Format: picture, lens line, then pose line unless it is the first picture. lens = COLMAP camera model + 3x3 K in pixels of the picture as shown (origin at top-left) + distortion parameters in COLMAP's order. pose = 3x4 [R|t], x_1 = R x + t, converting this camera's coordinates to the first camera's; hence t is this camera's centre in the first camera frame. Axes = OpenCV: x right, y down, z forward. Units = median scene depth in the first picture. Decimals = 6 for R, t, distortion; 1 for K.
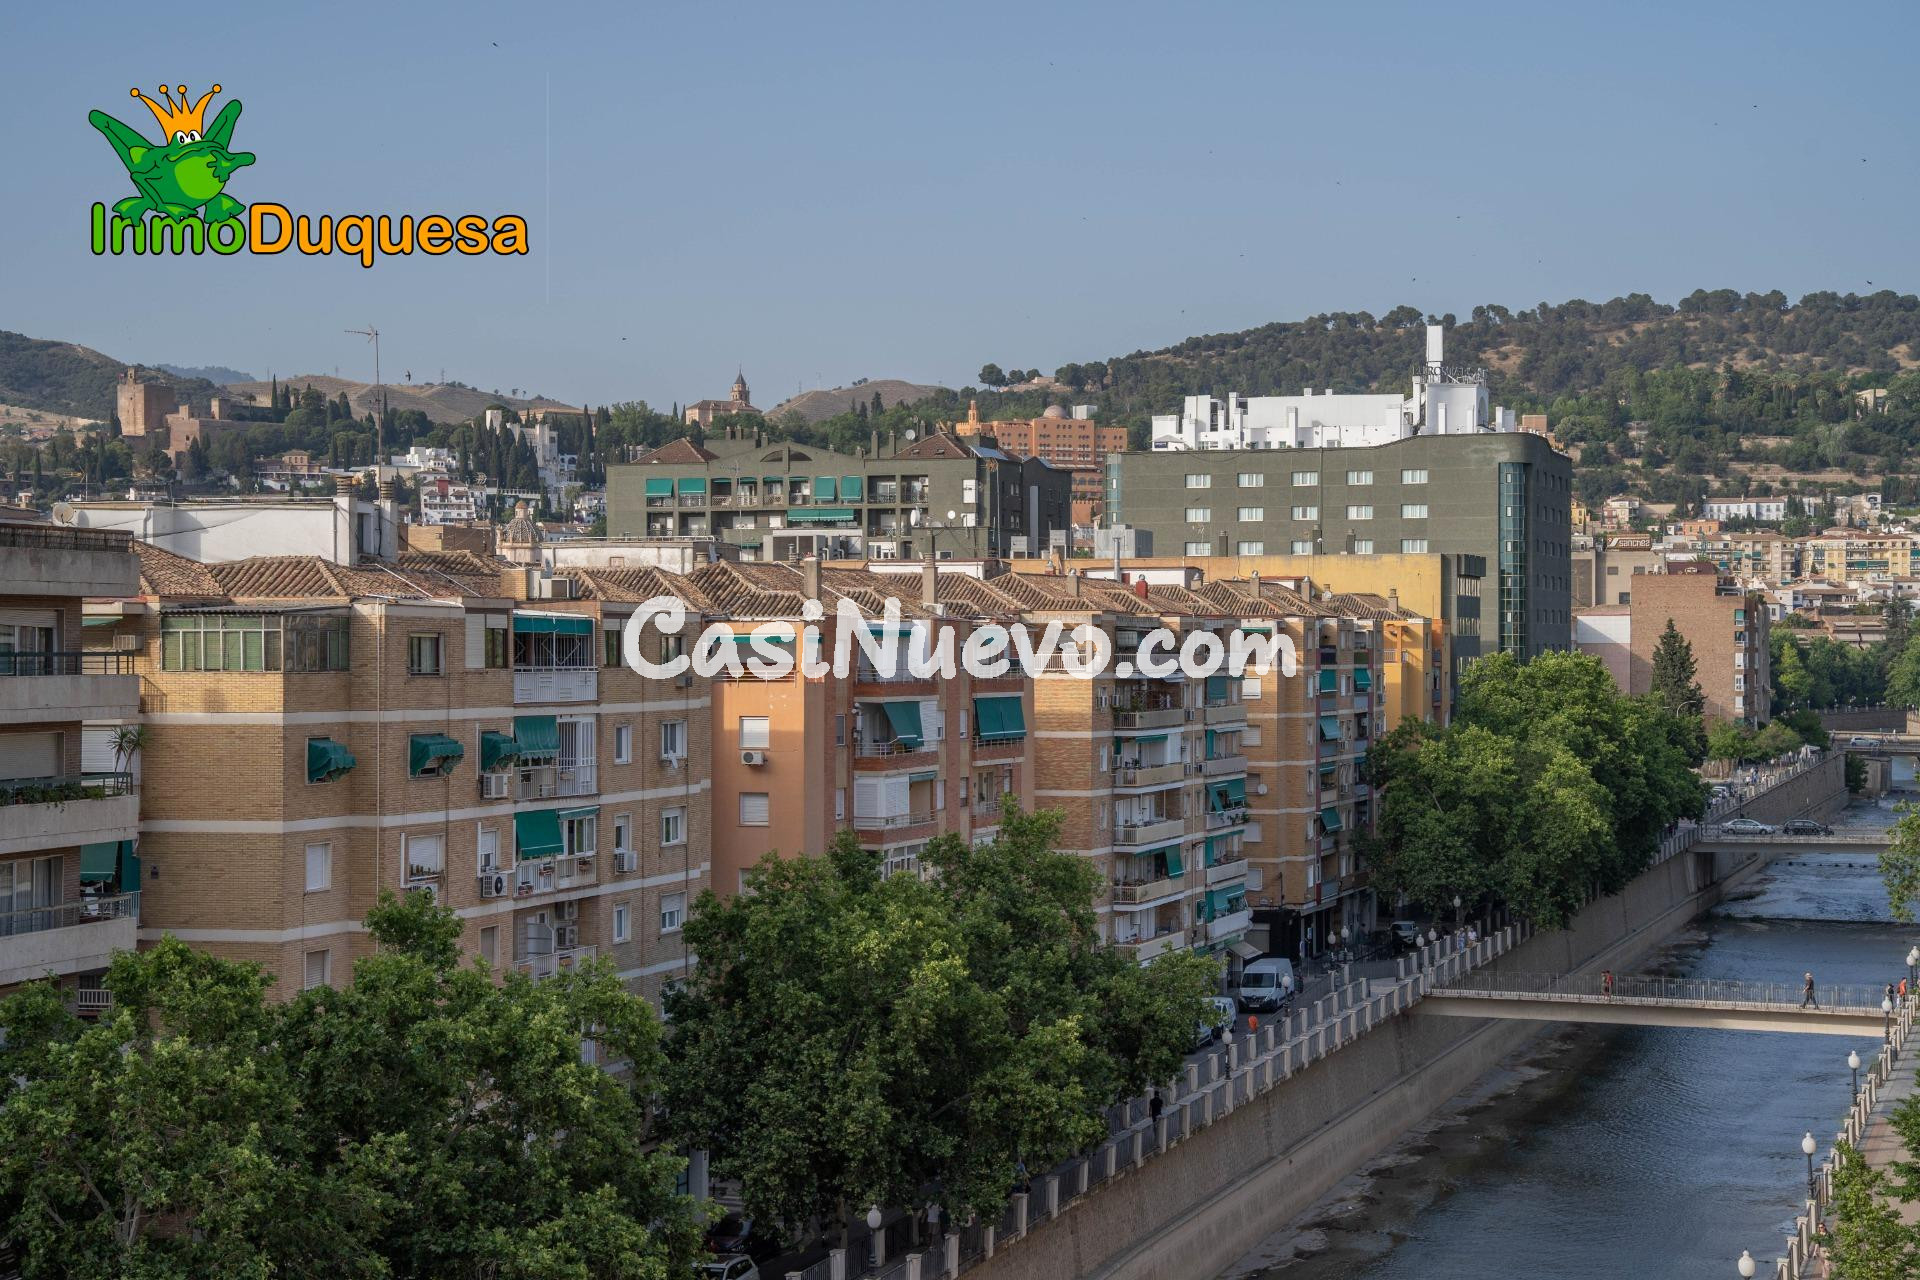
lens RADIAL K [[4340.6, 0, 973.6], [0, 4340.6, 627.5], [0, 0, 1]] dist [0.390412, 4.061261]
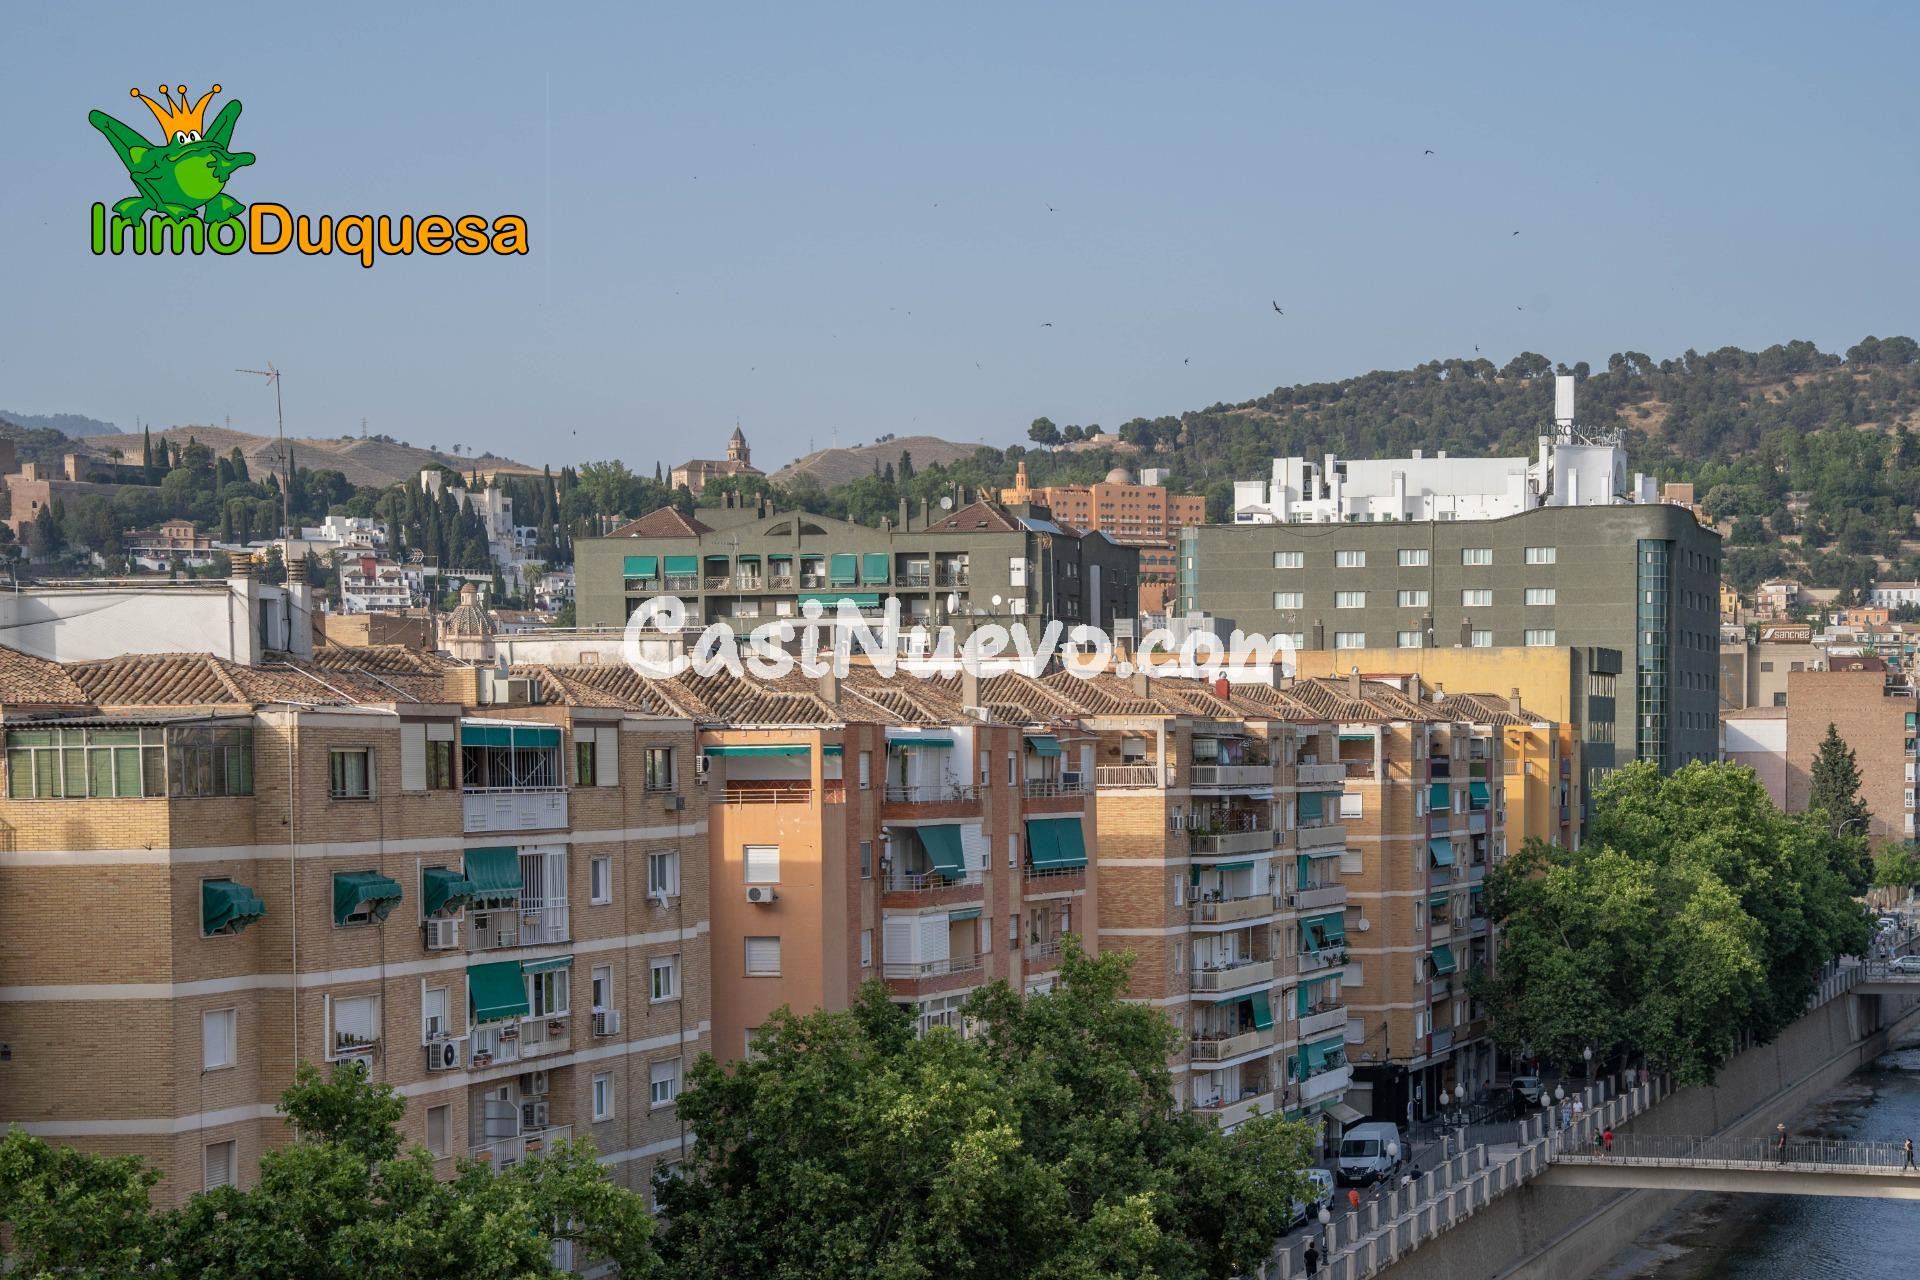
lens RADIAL K [[4270.6, 0, 965.3], [0, 4270.6, 772.0], [0, 0, 1]] dist [2.398764, 0.756851]
pose [[0.999897, -0.009704, -0.010573, -0.002417], [0.009755, 0.999941, 0.004750, 0.002695], [0.010526, -0.004853, 0.999933, 0.157109]]
